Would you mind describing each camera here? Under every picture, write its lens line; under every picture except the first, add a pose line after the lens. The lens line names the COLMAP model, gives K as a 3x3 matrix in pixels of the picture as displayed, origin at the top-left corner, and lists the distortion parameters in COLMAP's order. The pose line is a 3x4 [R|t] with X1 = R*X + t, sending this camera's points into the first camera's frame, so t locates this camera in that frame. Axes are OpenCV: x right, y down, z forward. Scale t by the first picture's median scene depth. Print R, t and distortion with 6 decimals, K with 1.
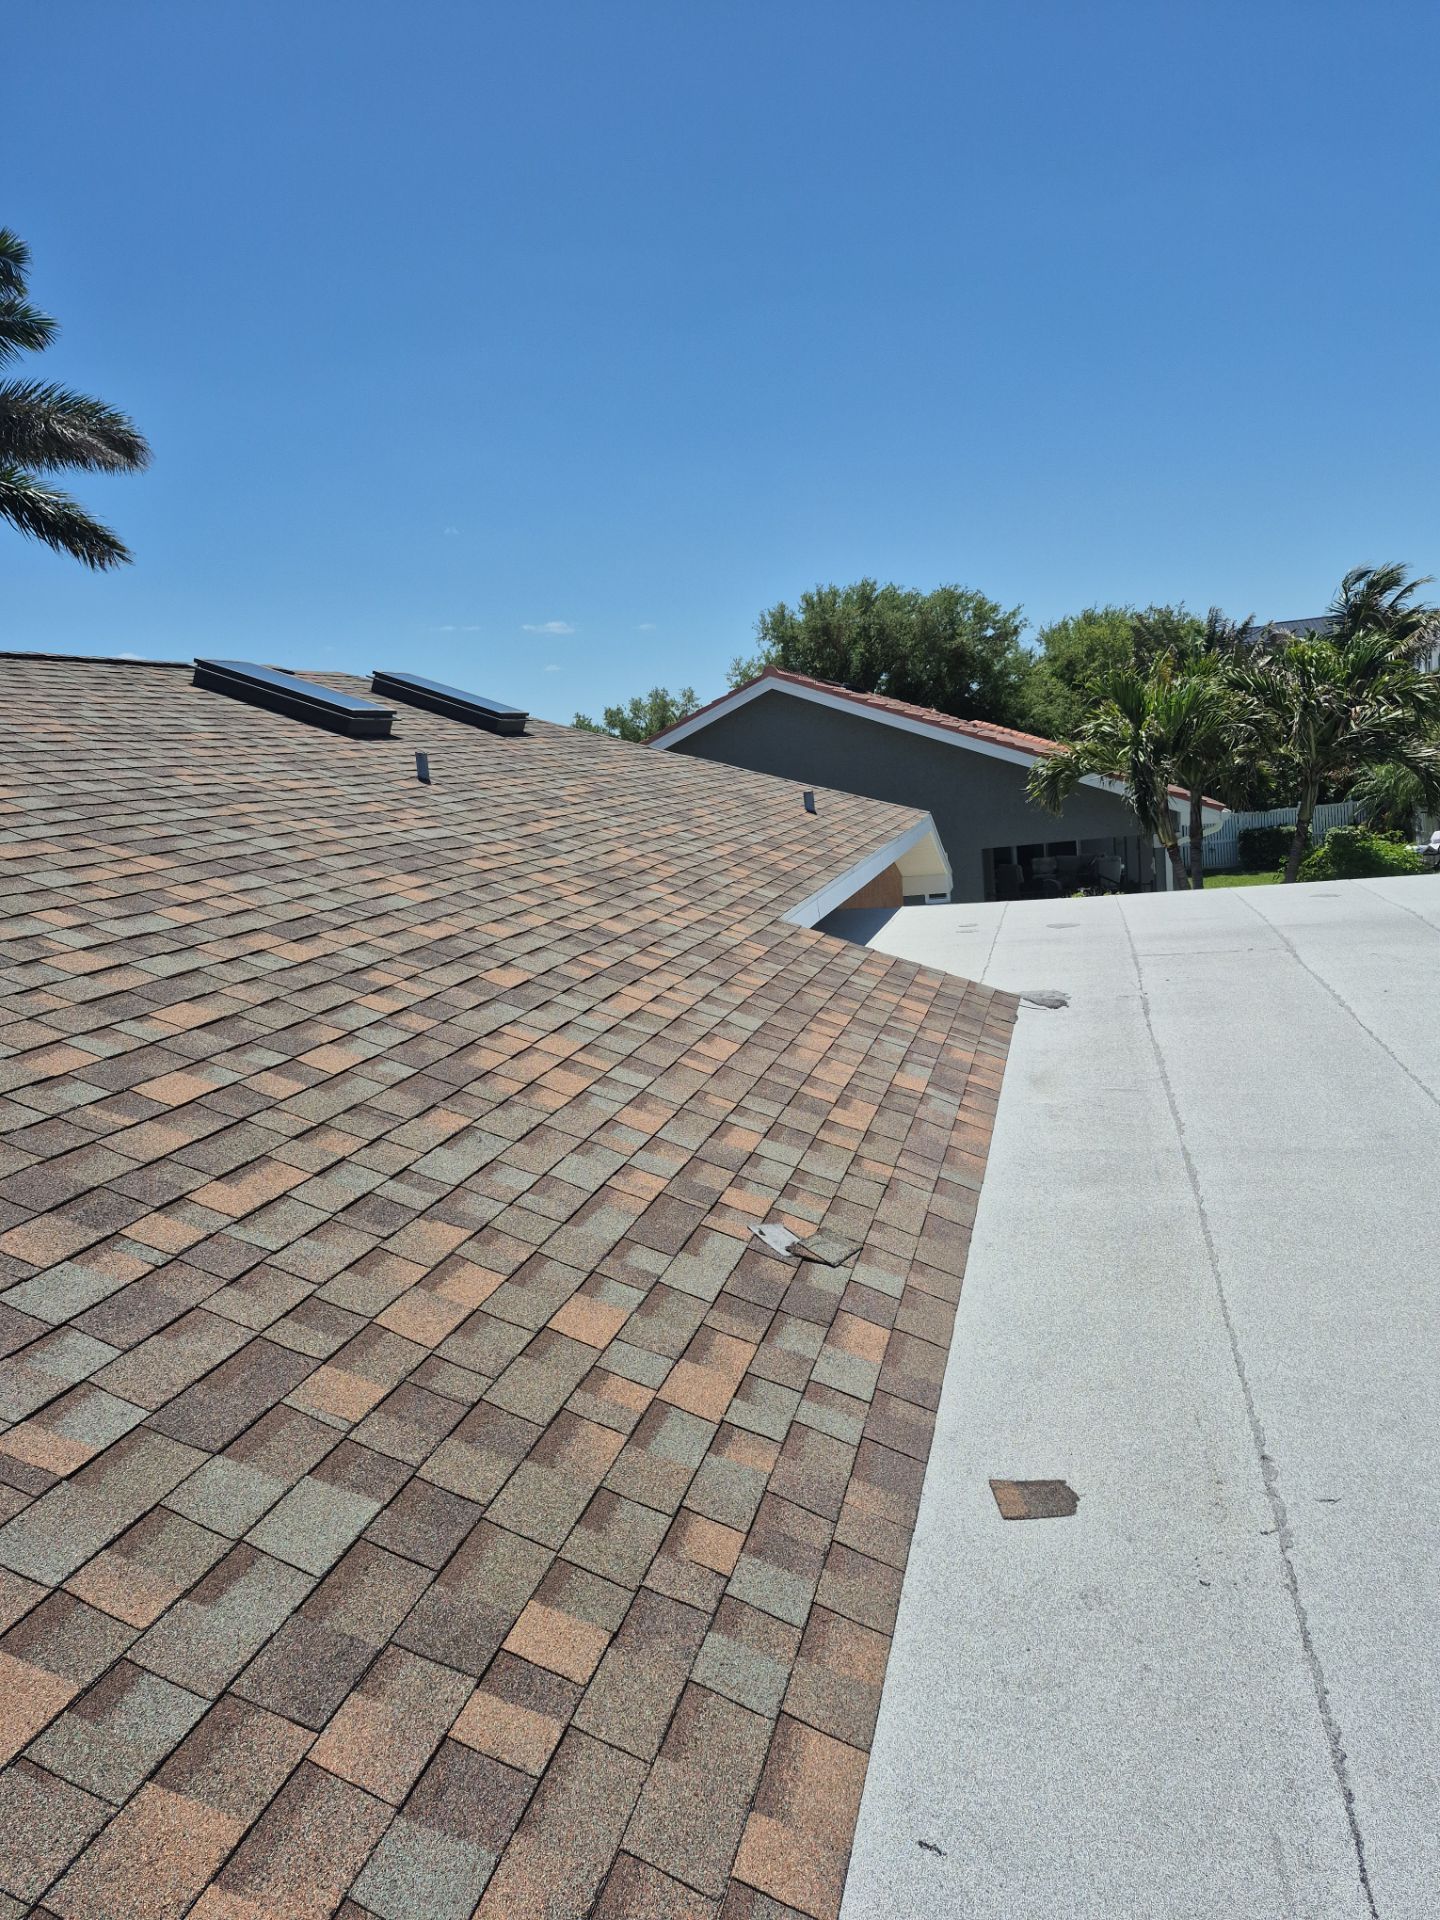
lens RADIAL K [[1281.9, 0, 755.0], [0, 1281.9, 963.0], [0, 0, 1]] dist [0.122018, -0.151491]
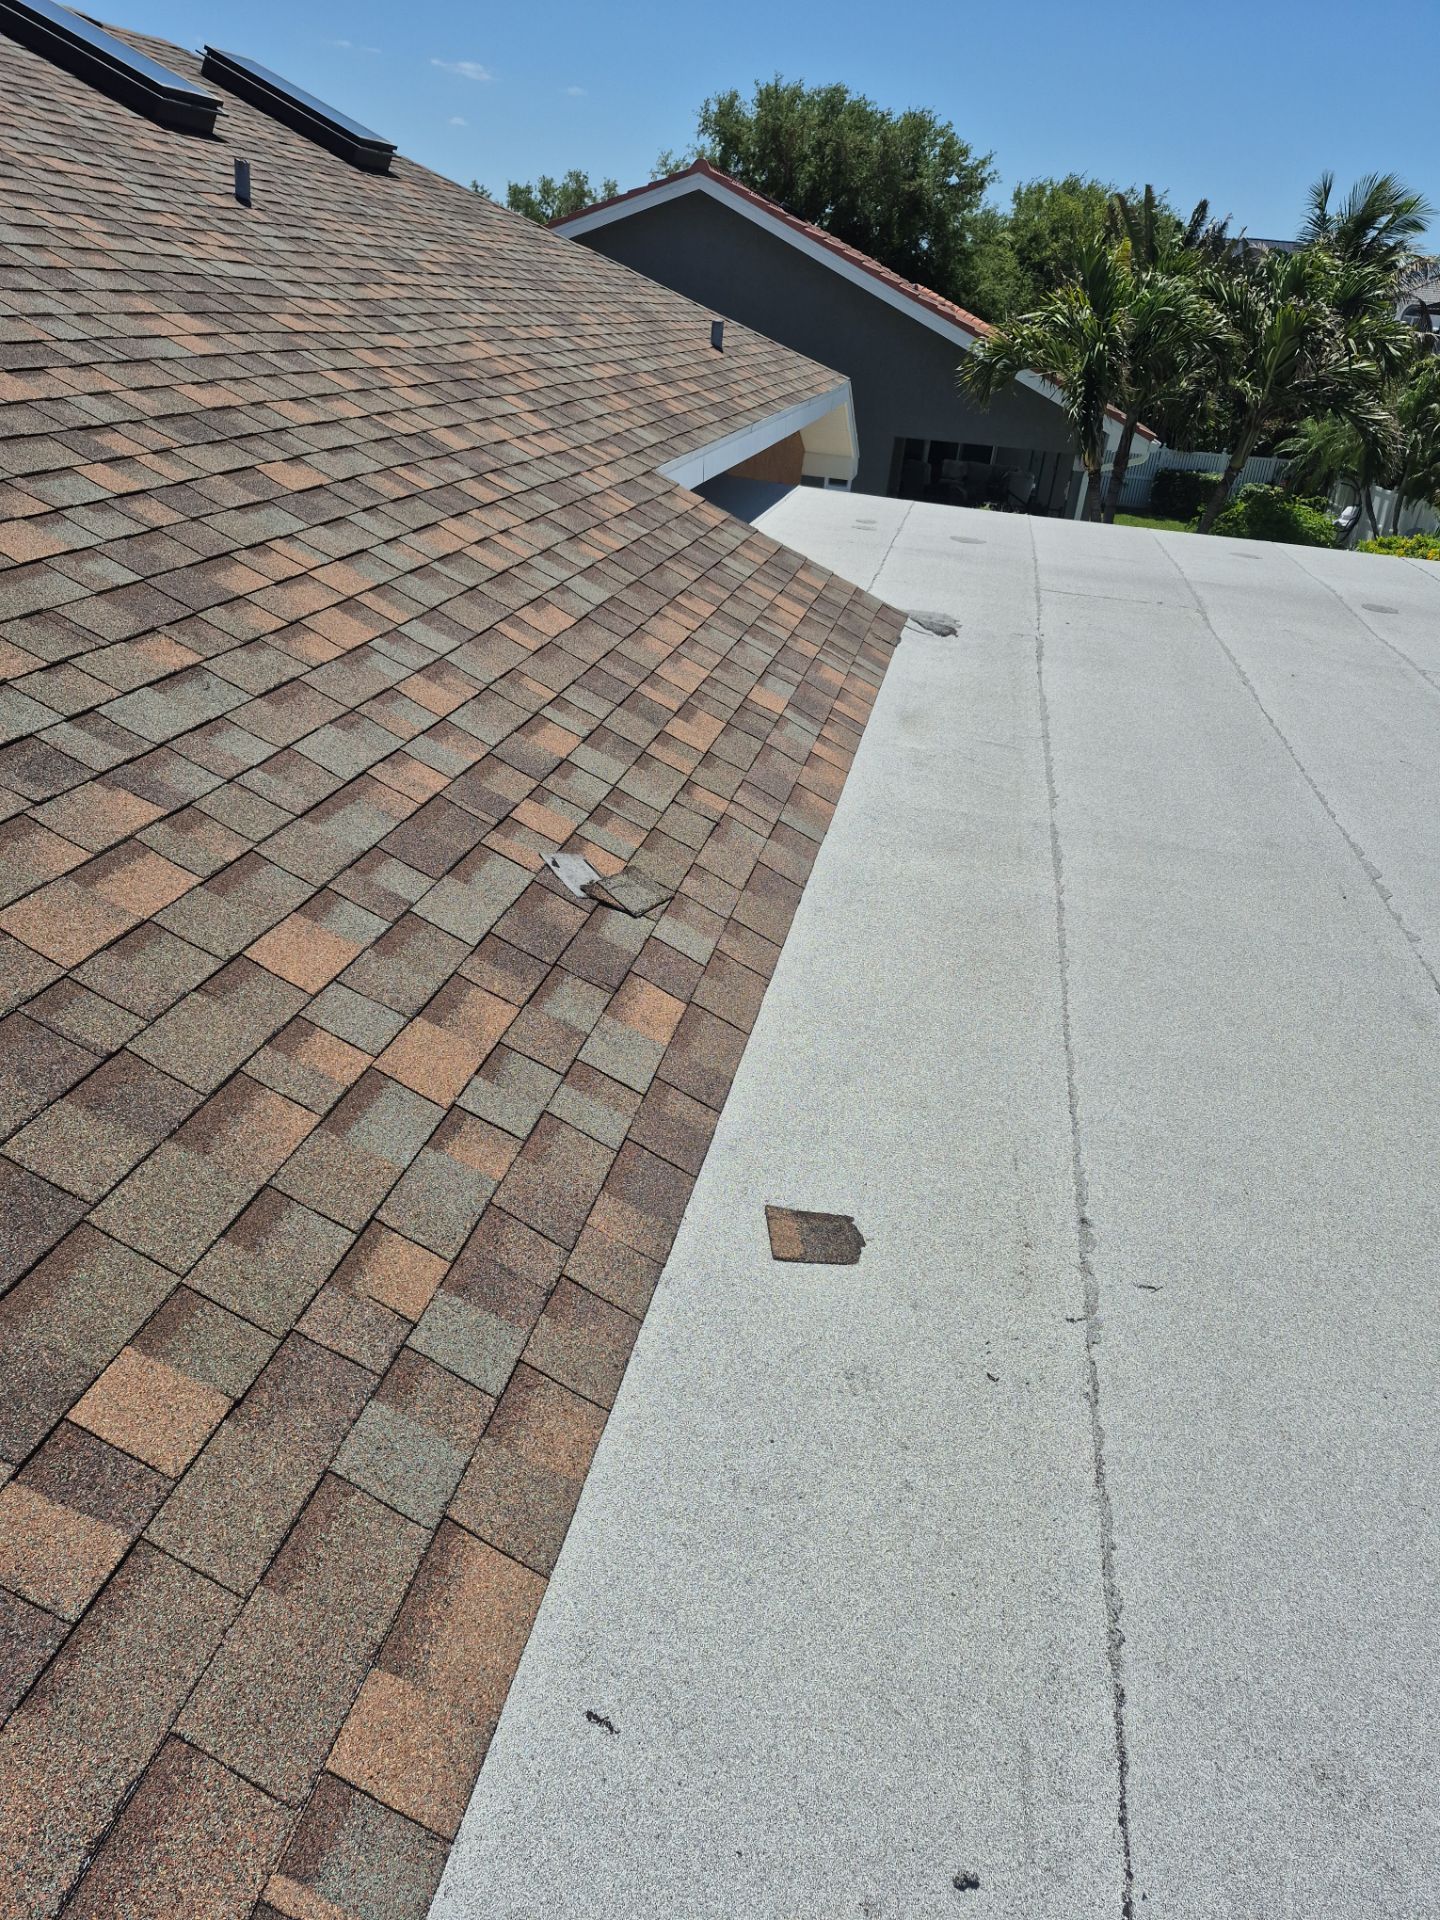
lens RADIAL K [[1118.2, 0, 712.0], [0, 1118.2, 909.0], [0, 0, 1]] dist [0.102253, -0.113091]
pose [[0.983379, 0.149262, 0.103376, 0.033861], [-0.174316, 0.935417, 0.307584, -0.000488], [-0.050790, -0.320492, 0.945889, 0.305978]]
